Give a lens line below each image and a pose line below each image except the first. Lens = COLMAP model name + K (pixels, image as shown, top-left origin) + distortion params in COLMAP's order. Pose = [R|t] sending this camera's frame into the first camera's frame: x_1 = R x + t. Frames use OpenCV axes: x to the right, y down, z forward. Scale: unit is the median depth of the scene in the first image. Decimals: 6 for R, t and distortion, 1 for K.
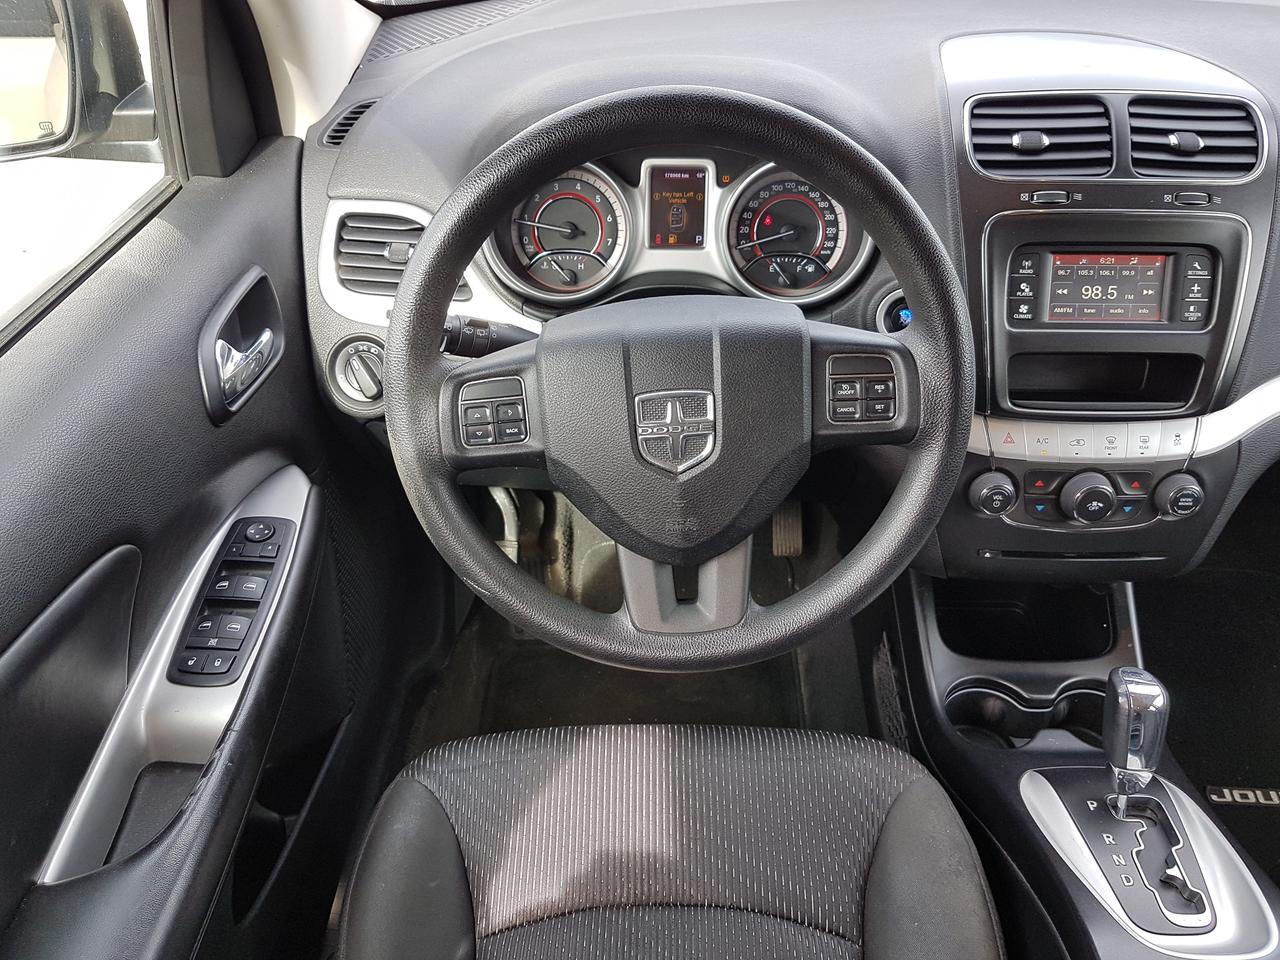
lens RADIAL K [[967.4, 0, 640.0], [0, 967.4, 480.0], [0, 0, 1]] dist [-0.031811, -0.001182]
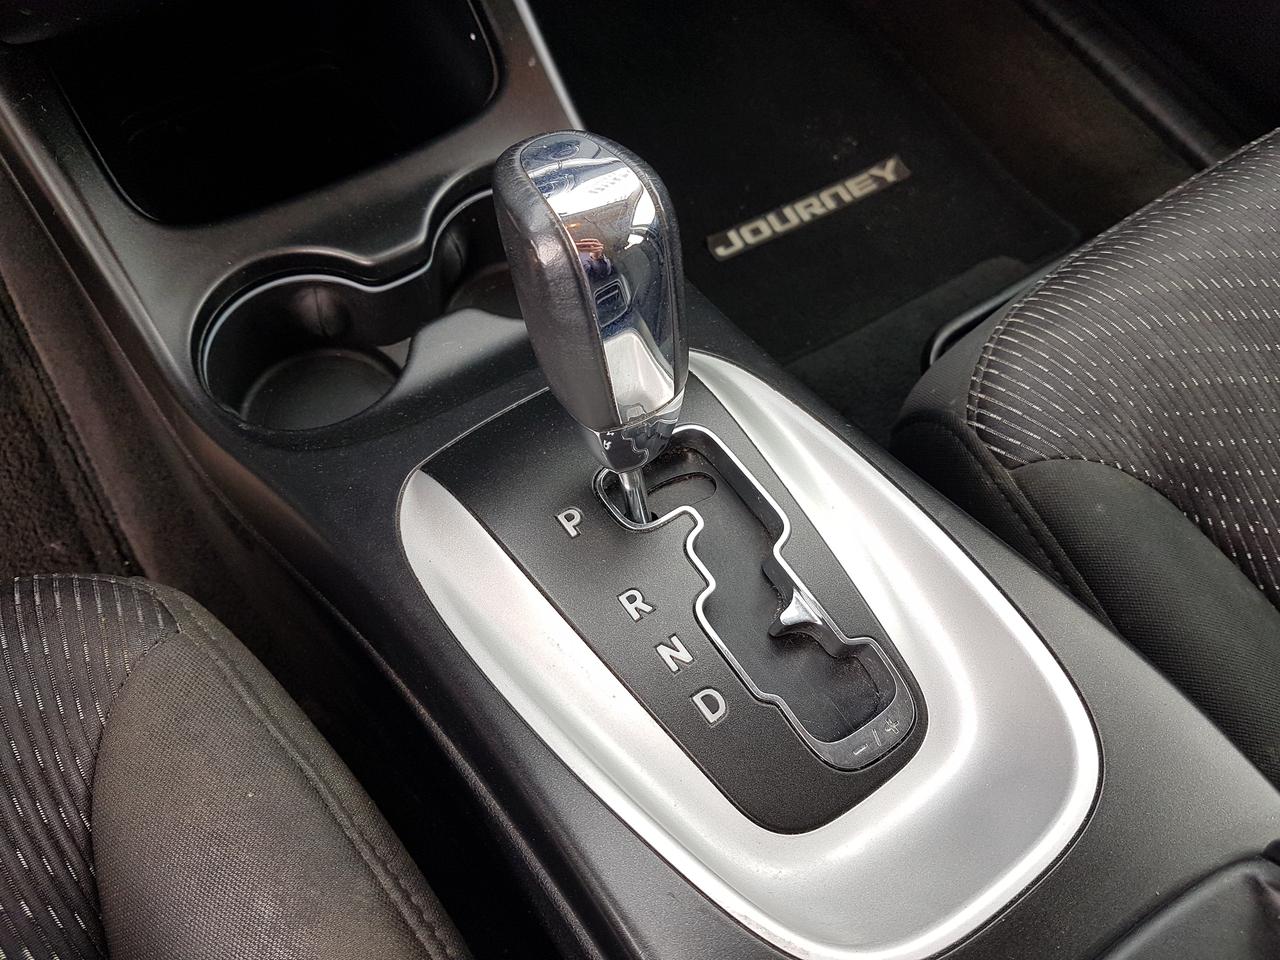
lens RADIAL K [[967.4, 0, 640.0], [0, 967.4, 480.0], [0, 0, 1]] dist [-0.031811, -0.001182]
pose [[0.796445, -0.494760, 0.347688, 0.355979], [0.258275, 0.798202, 0.544214, 0.116744], [-0.546781, -0.343637, 0.763508, 0.670508]]
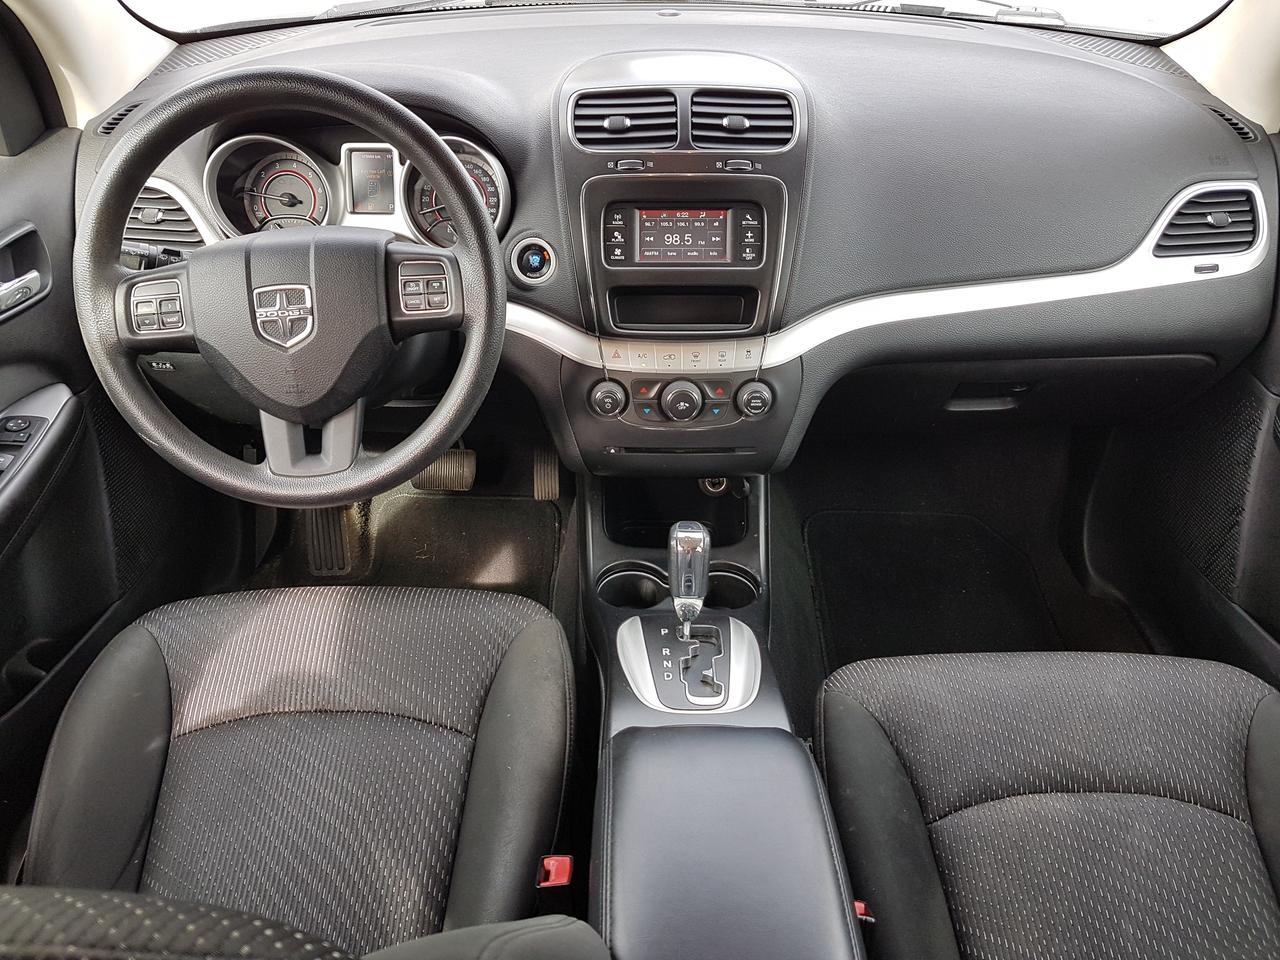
lens RADIAL K [[954.9, 0, 622.7], [0, 954.9, 472.6], [0, 0, 1]] dist [-0.001702, -0.007156]
pose [[0.999729, -0.003622, 0.023000, 0.376173], [0.005010, 0.998152, -0.060560, 0.198619], [-0.022738, 0.060659, 0.997900, -0.269449]]
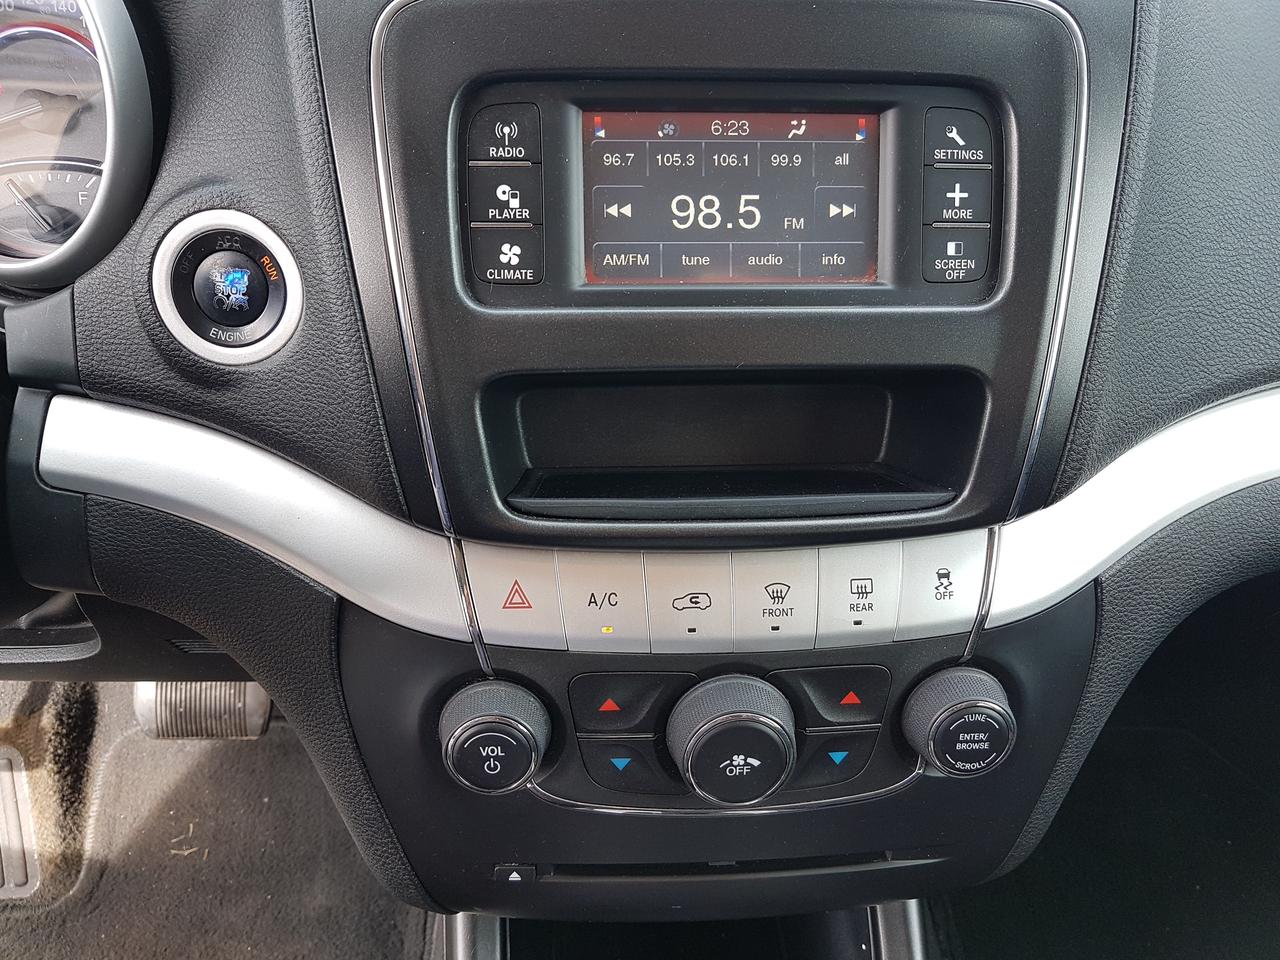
lens RADIAL K [[967.4, 0, 640.0], [0, 967.4, 480.0], [0, 0, 1]] dist [-0.031811, -0.001182]
pose [[0.995861, -0.023022, 0.087929, 0.415755], [0.029273, 0.997084, -0.070468, -0.062937], [-0.086051, 0.072750, 0.993631, 0.632255]]
